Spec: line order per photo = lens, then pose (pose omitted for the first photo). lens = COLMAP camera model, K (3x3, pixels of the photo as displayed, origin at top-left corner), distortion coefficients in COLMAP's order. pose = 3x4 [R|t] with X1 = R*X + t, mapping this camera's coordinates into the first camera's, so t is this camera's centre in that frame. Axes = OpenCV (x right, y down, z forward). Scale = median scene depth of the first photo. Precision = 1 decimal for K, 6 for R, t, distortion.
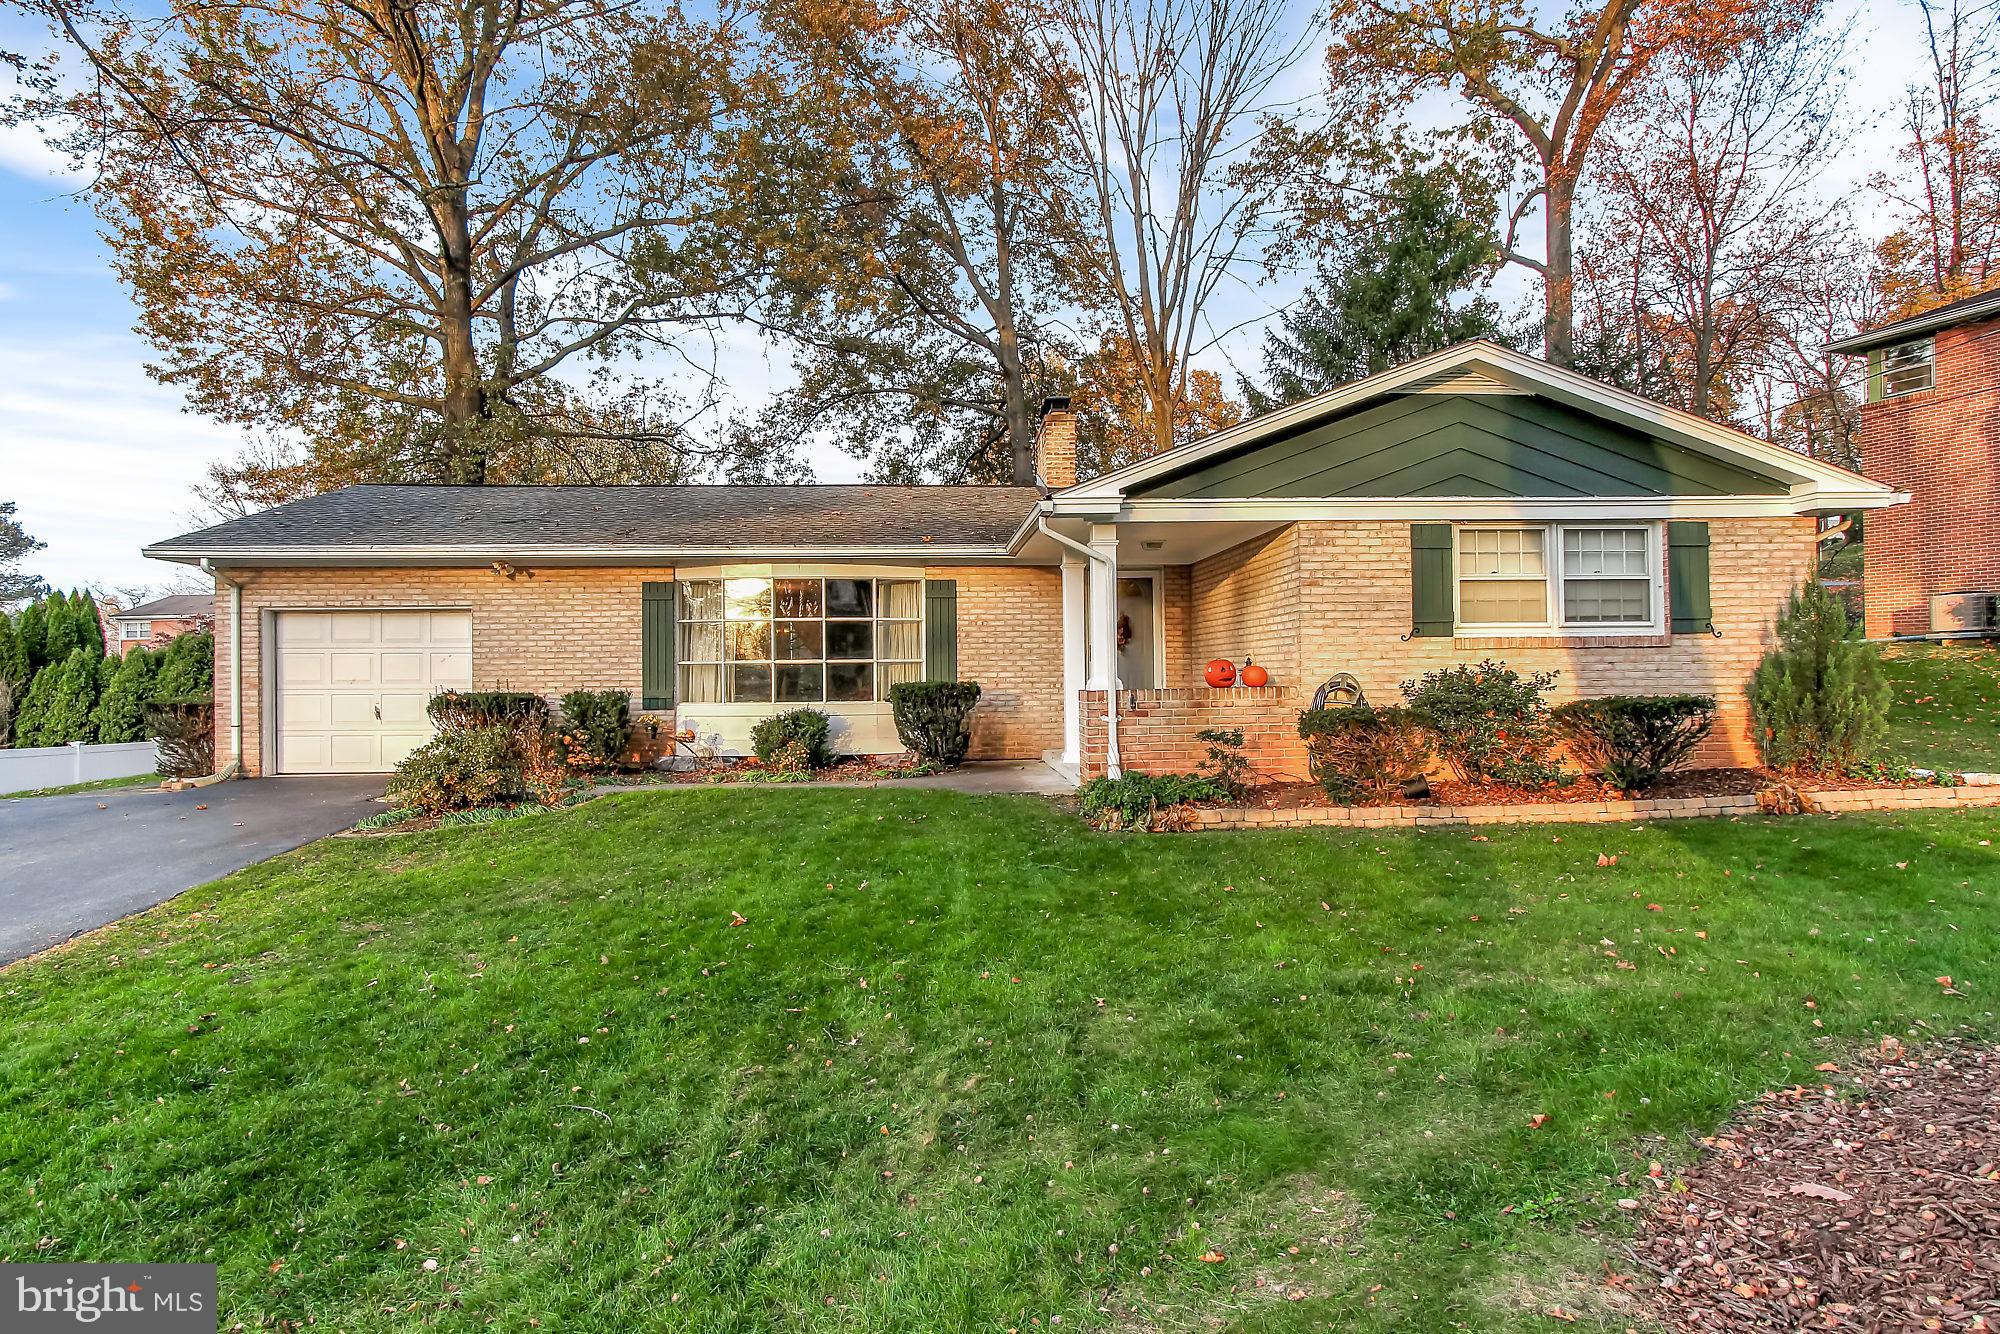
lens RADIAL K [[1030.7, 0, 998.4], [0, 1030.7, 654.6], [0, 0, 1]] dist [-0.005237, 0.000627]
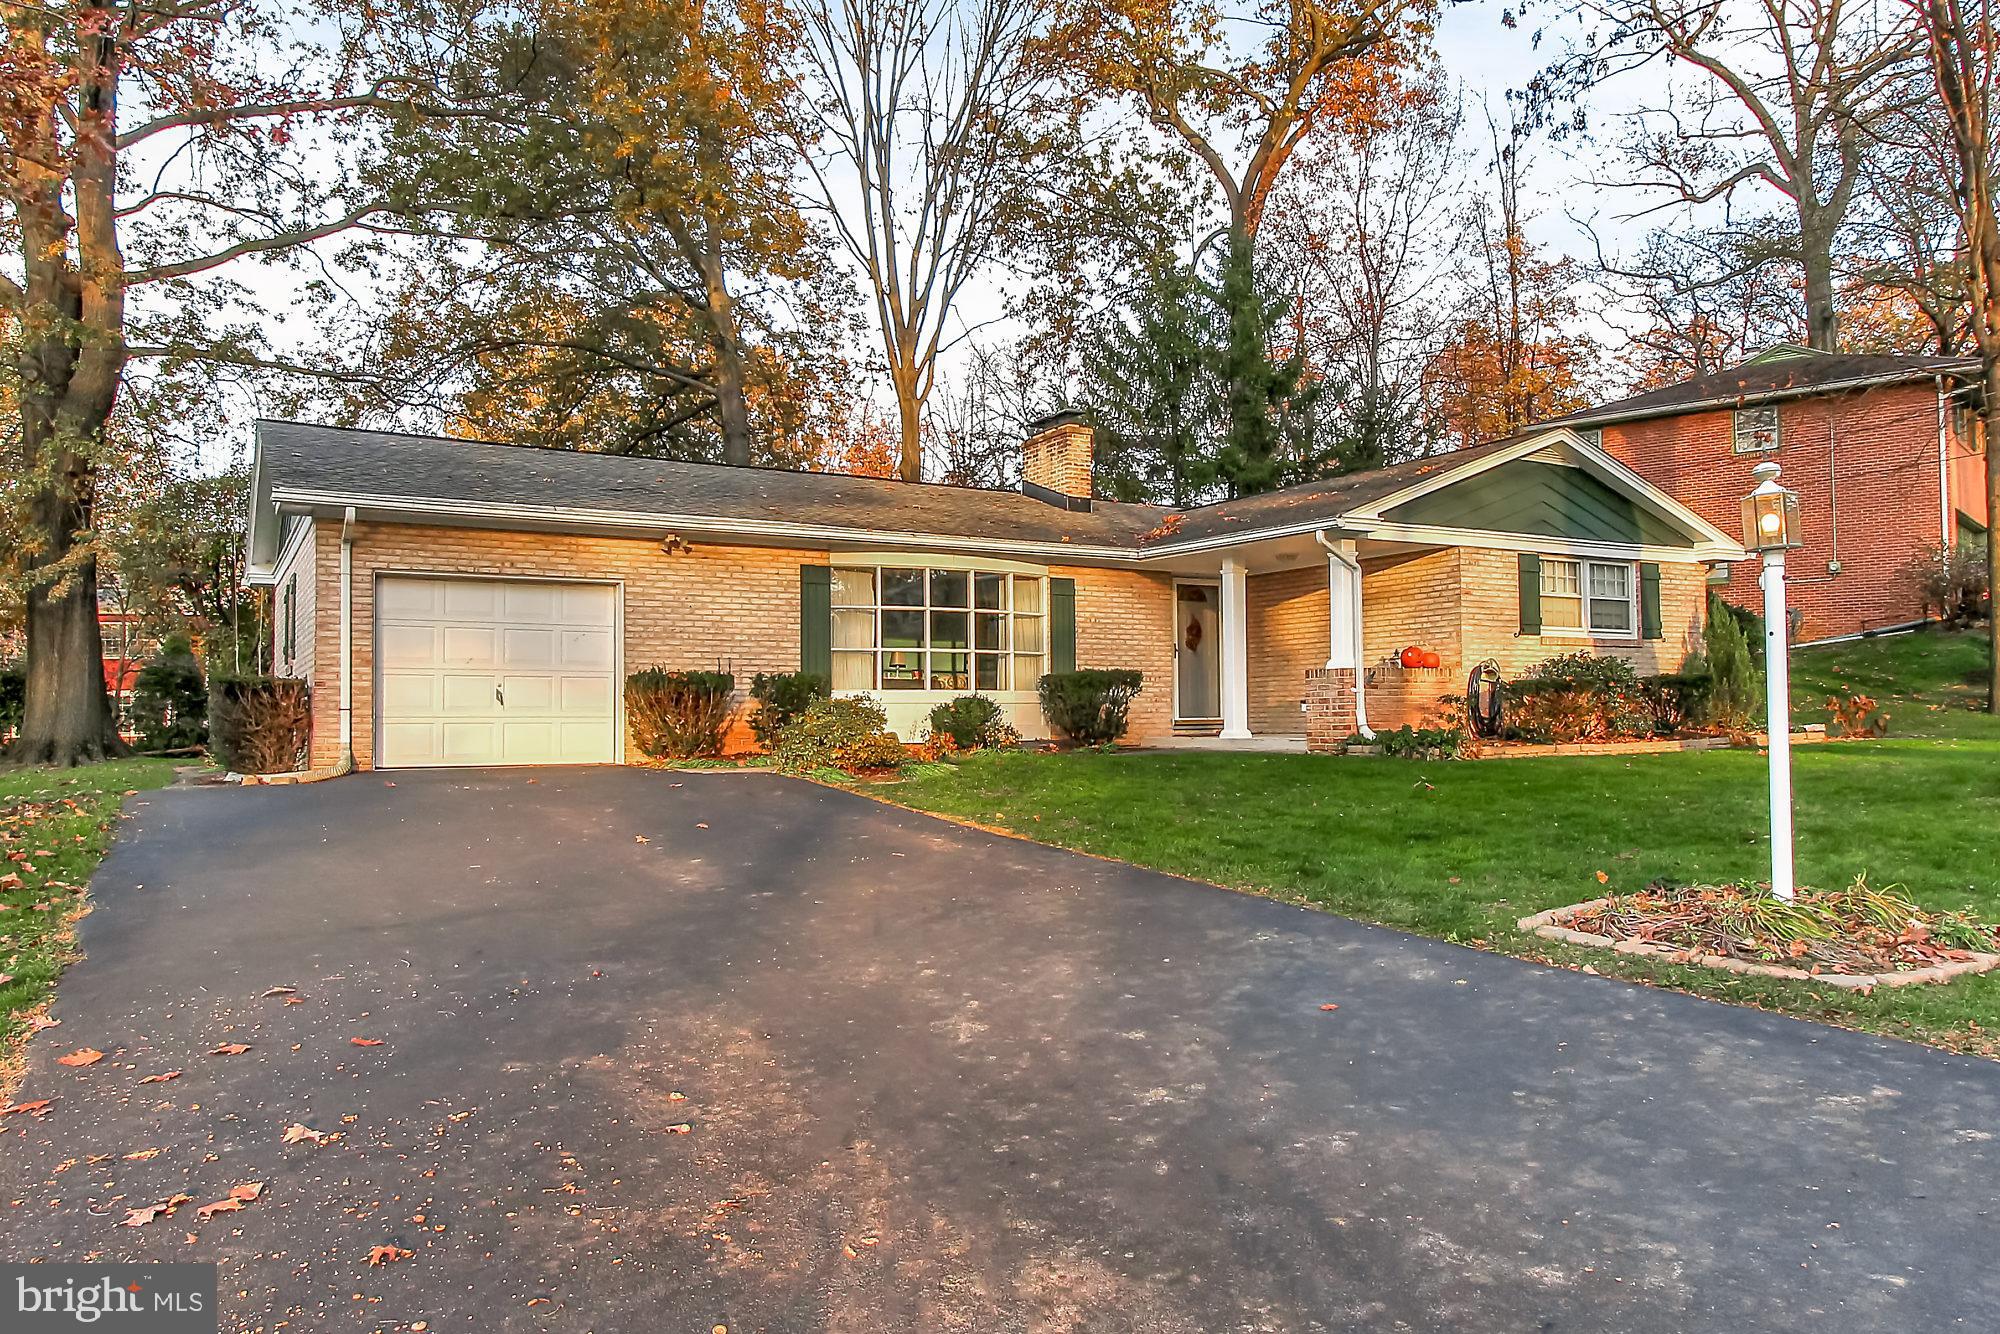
lens RADIAL K [[1315.5, 0, 1001.1], [0, 1315.5, 675.2], [0, 0, 1]] dist [0.001880, 0.000489]
pose [[0.893828, 0.018127, 0.448044, -0.744618], [-0.009794, 0.999733, -0.020908, 0.059365], [-0.448304, 0.014300, 0.893767, -0.194110]]
